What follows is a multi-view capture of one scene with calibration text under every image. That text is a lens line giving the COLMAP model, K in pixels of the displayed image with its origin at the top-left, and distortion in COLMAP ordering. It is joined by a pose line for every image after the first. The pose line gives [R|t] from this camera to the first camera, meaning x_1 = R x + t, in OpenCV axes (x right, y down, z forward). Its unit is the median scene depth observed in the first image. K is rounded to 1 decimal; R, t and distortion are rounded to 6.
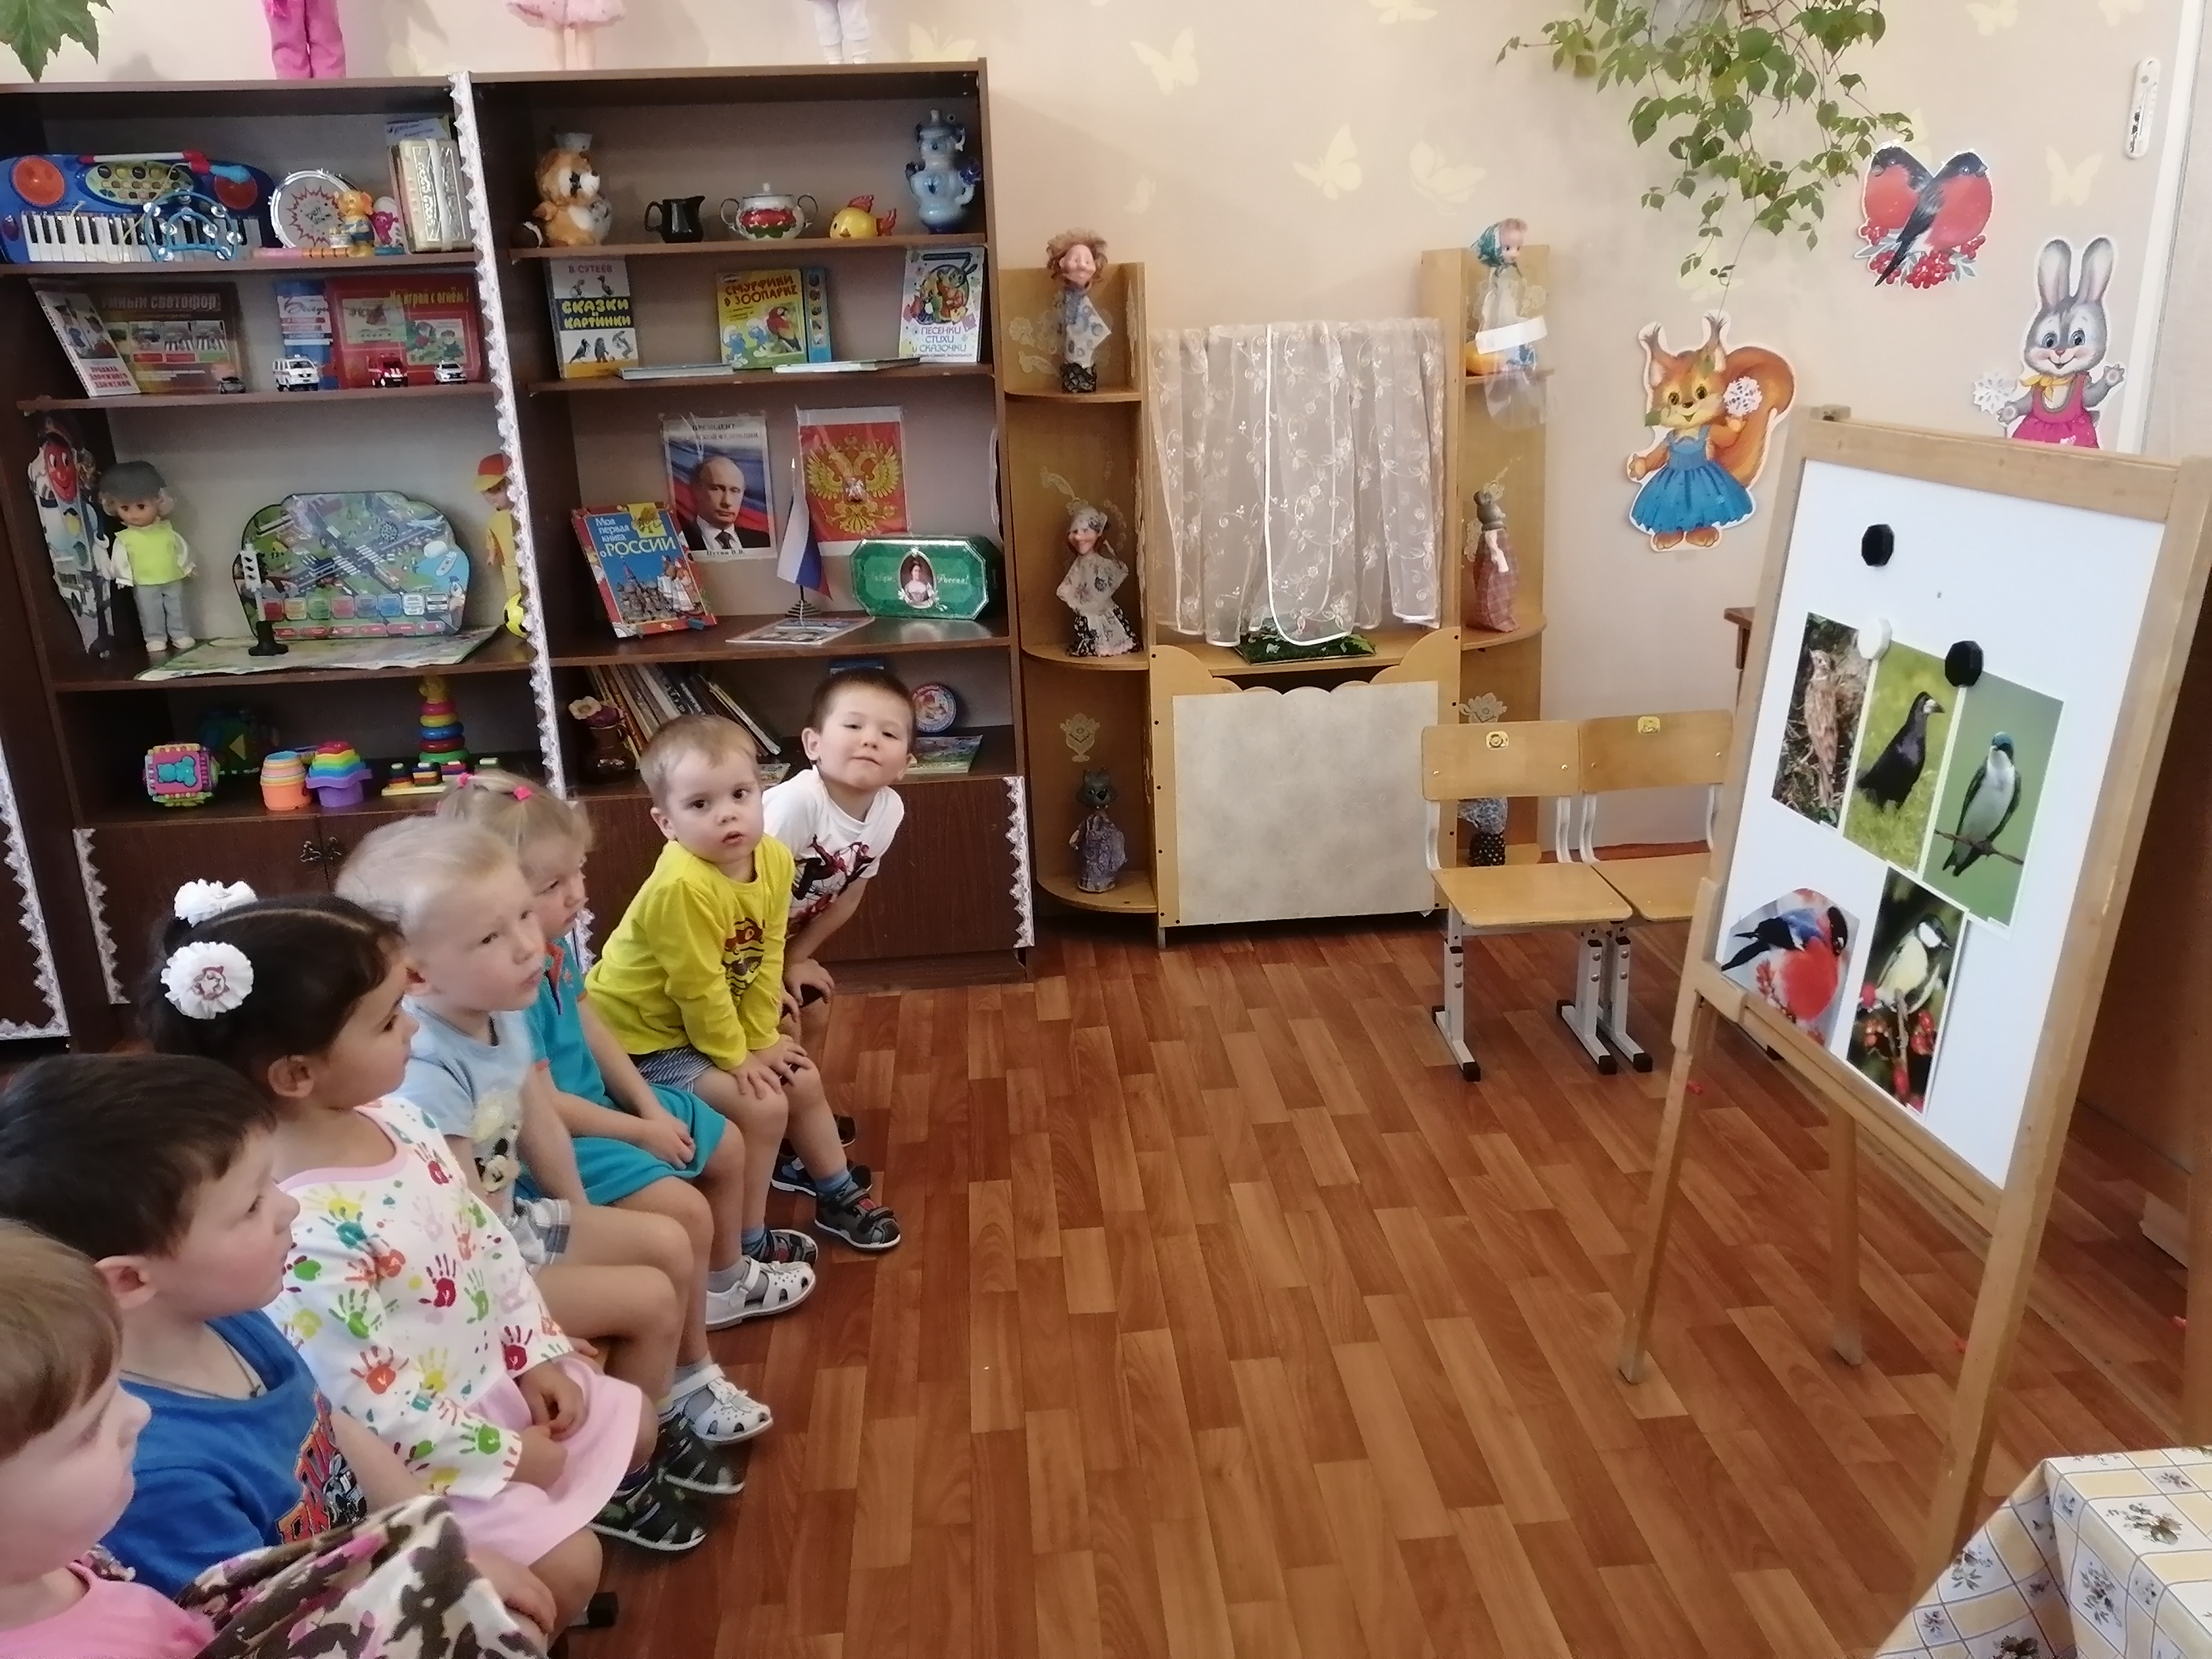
lens RADIAL K [[1705.2, 0, 1111.8], [0, 1705.2, 849.9], [0, 0, 1]] dist [-0.010968, 0.033800]
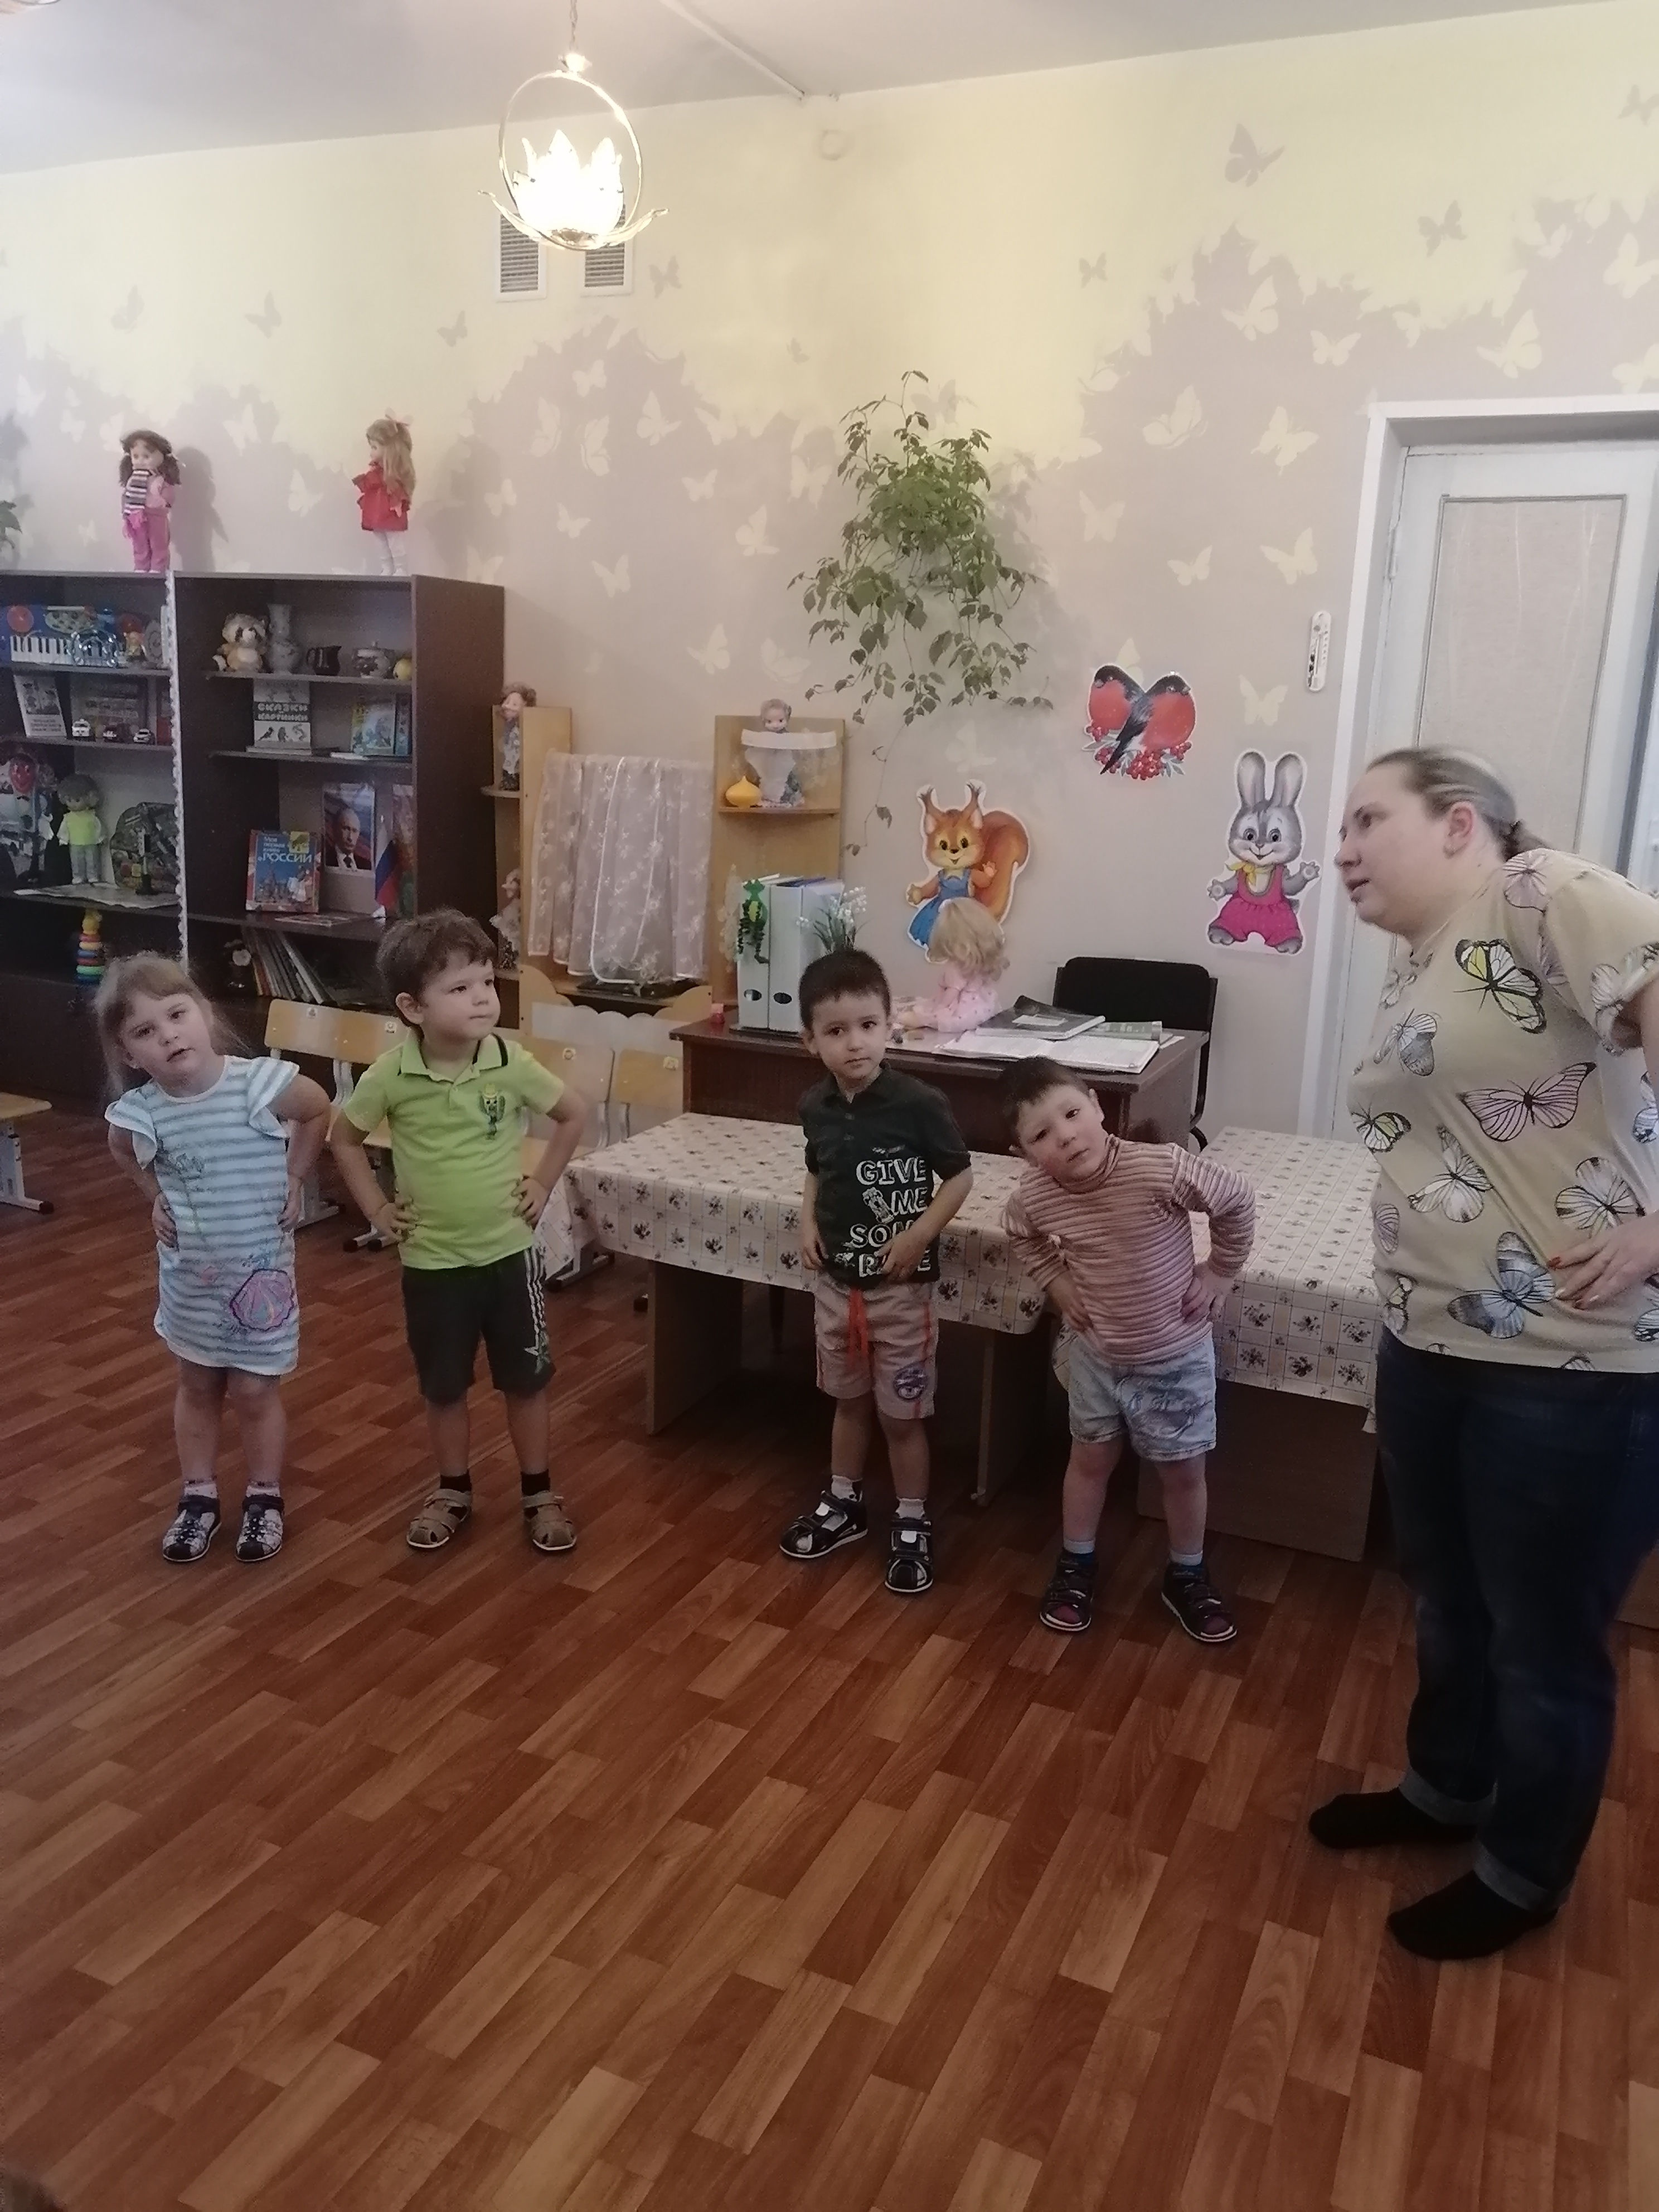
lens RADIAL K [[1728.1, 0, 825.5], [0, 1728.1, 1104.2], [0, 0, 1]] dist [-0.014869, 0.044637]
pose [[0.867415, 0.184314, -0.462190, 0.936915], [-0.224338, 0.973965, -0.032624, -0.016018], [0.444144, 0.131986, 0.886180, -0.162466]]
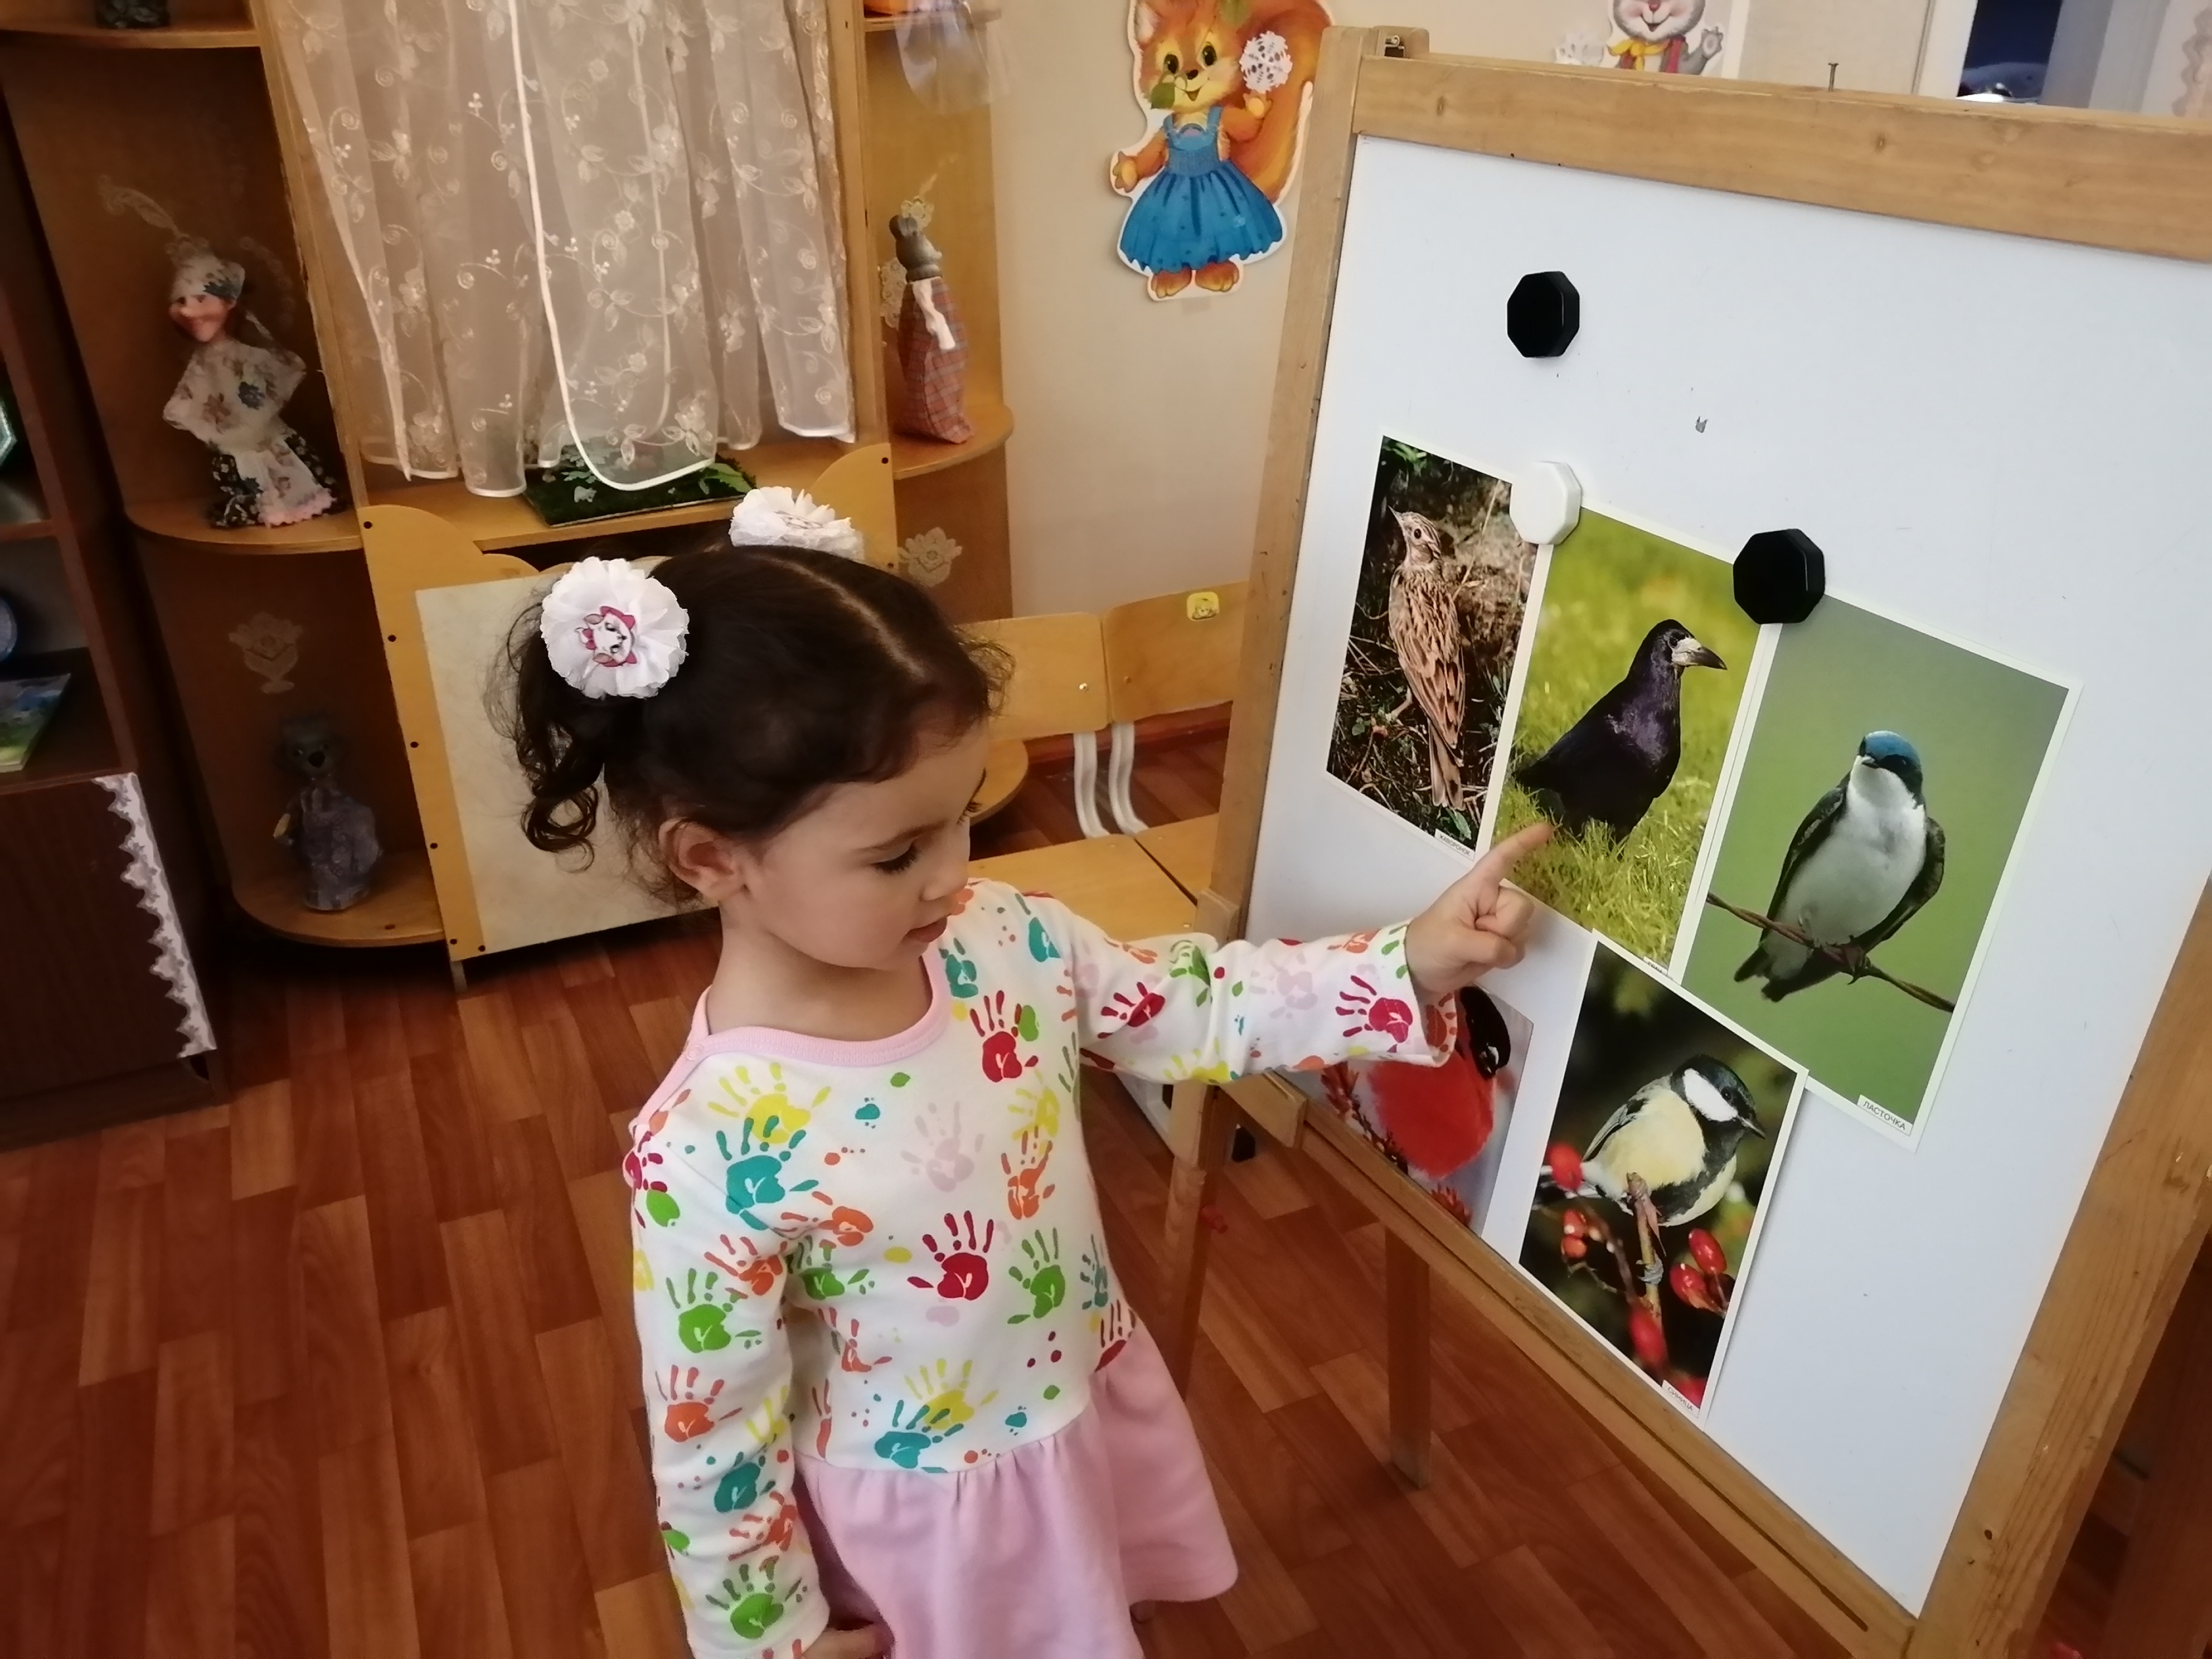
lens RADIAL K [[1731.0, 0, 1112.5], [0, 1731.0, 828.0], [0, 0, 1]] dist [-0.020916, 0.050828]
pose [[0.938516, -0.123949, 0.322217, 0.059567], [0.070814, 0.982597, 0.171724, -0.095883], [-0.337894, -0.138348, 0.930960, 0.364376]]
